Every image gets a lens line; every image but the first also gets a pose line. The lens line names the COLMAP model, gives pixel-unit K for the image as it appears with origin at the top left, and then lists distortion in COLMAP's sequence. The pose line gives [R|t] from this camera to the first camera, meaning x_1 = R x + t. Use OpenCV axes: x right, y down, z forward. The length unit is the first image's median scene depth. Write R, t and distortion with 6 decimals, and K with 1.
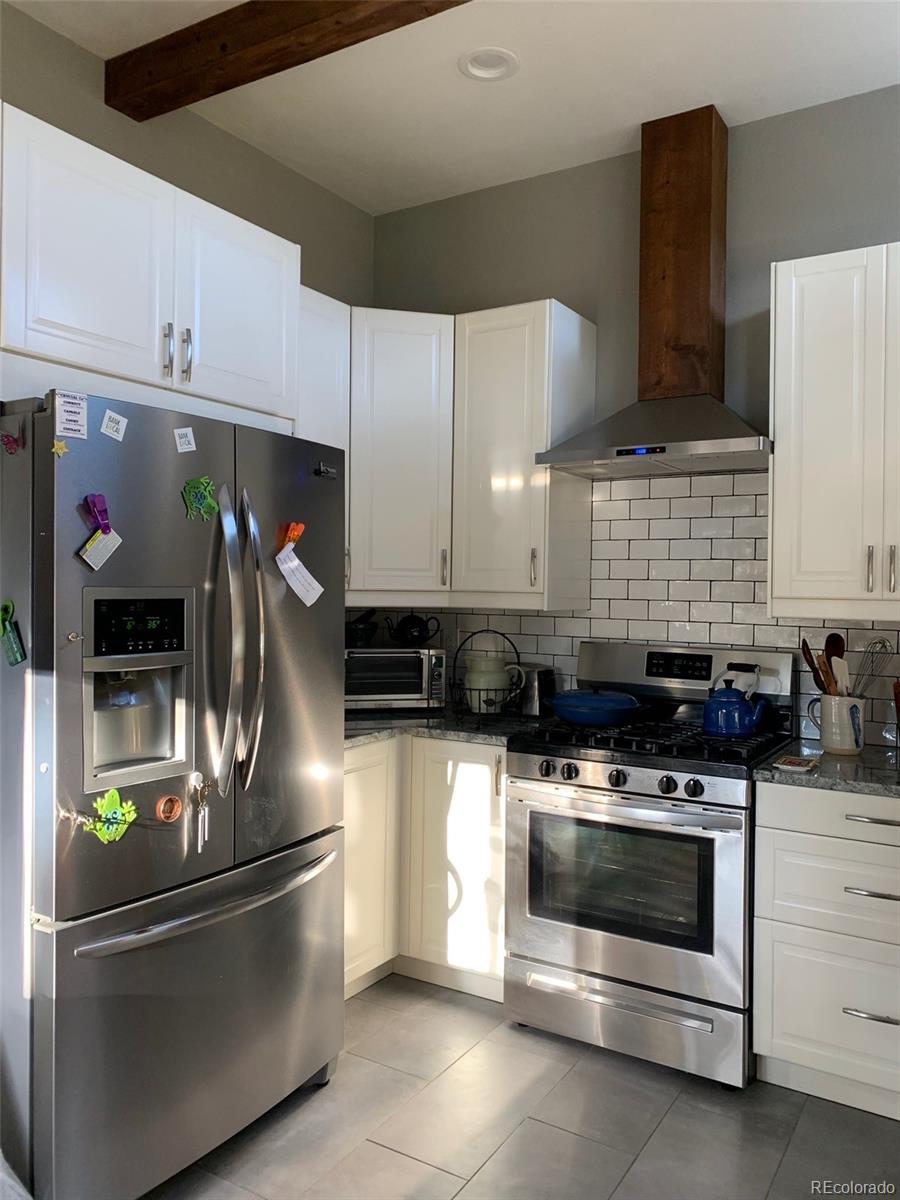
lens RADIAL K [[905.5, 0, 449.3], [0, 905.5, 590.4], [0, 0, 1]] dist [0.035488, -0.030579]
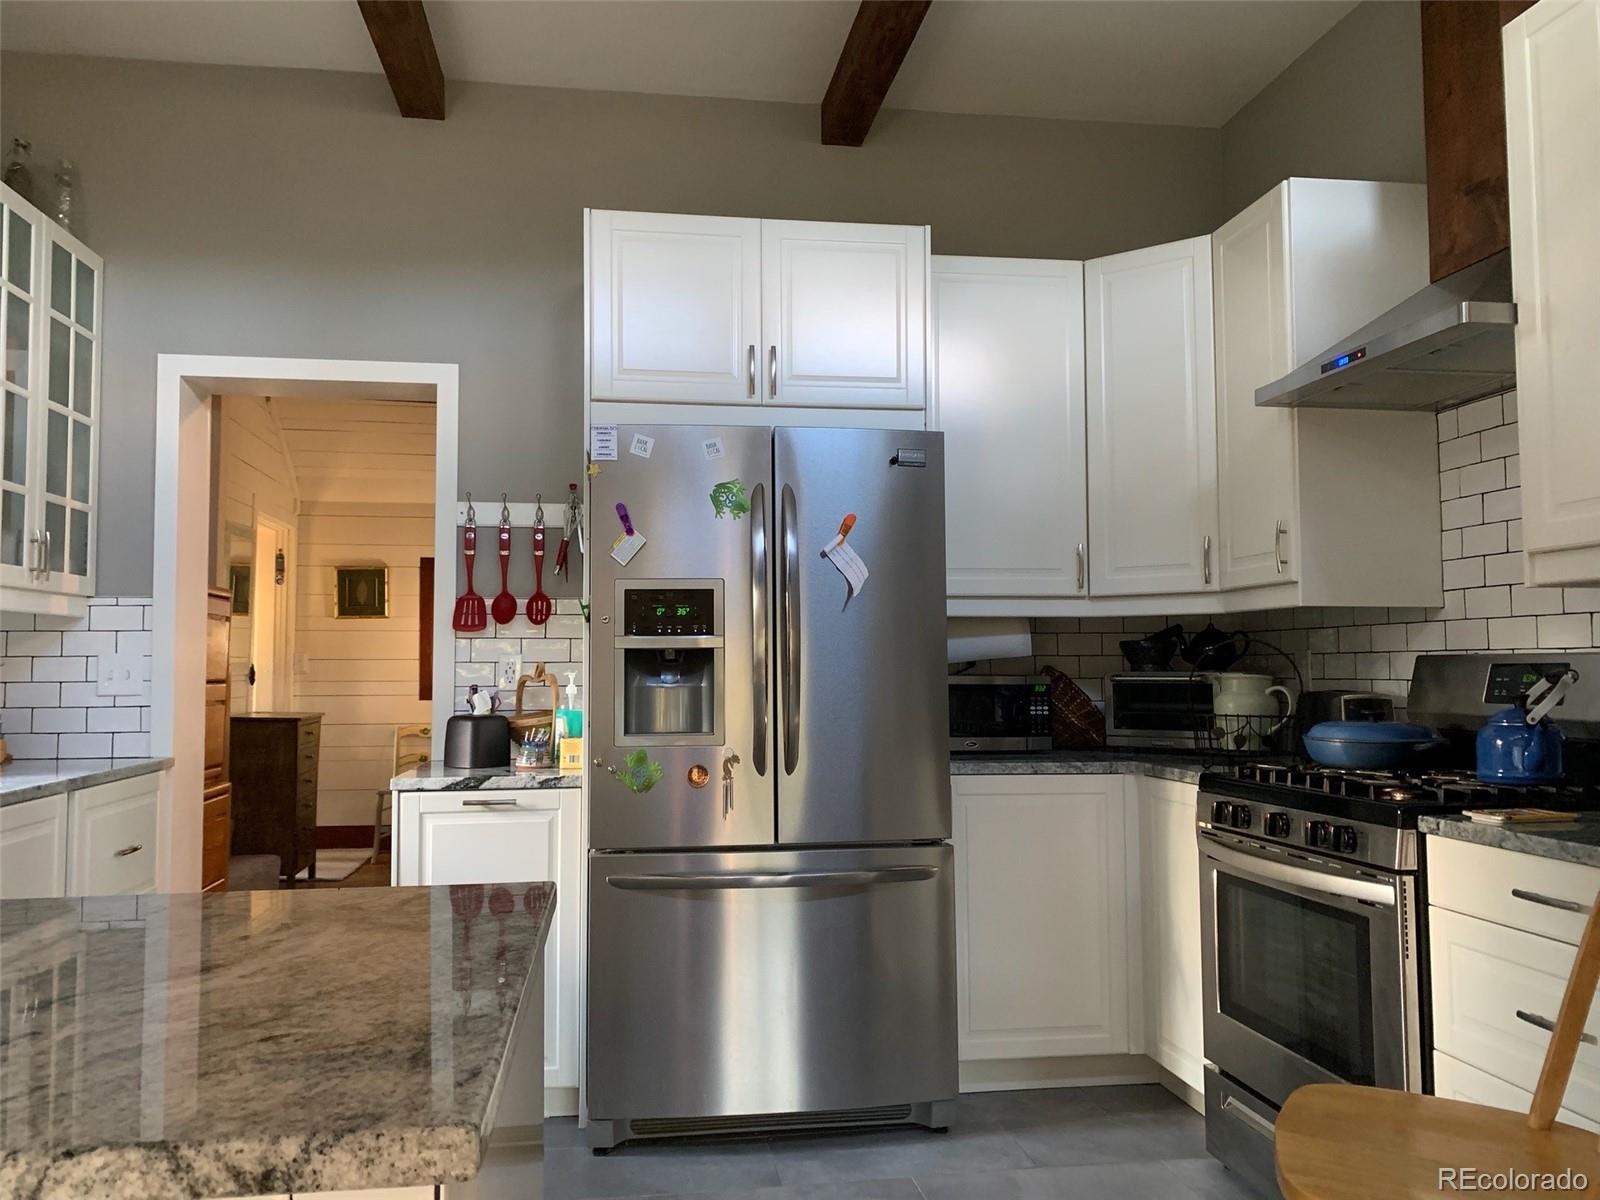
lens RADIAL K [[1207.4, 0, 761.7], [0, 1207.4, 602.0], [0, 0, 1]] dist [0.035488, -0.030579]
pose [[0.631506, -0.058050, -0.773195, 0.645352], [0.005661, 0.997512, -0.070267, 0.093678], [0.775350, 0.039997, 0.630264, 0.078665]]
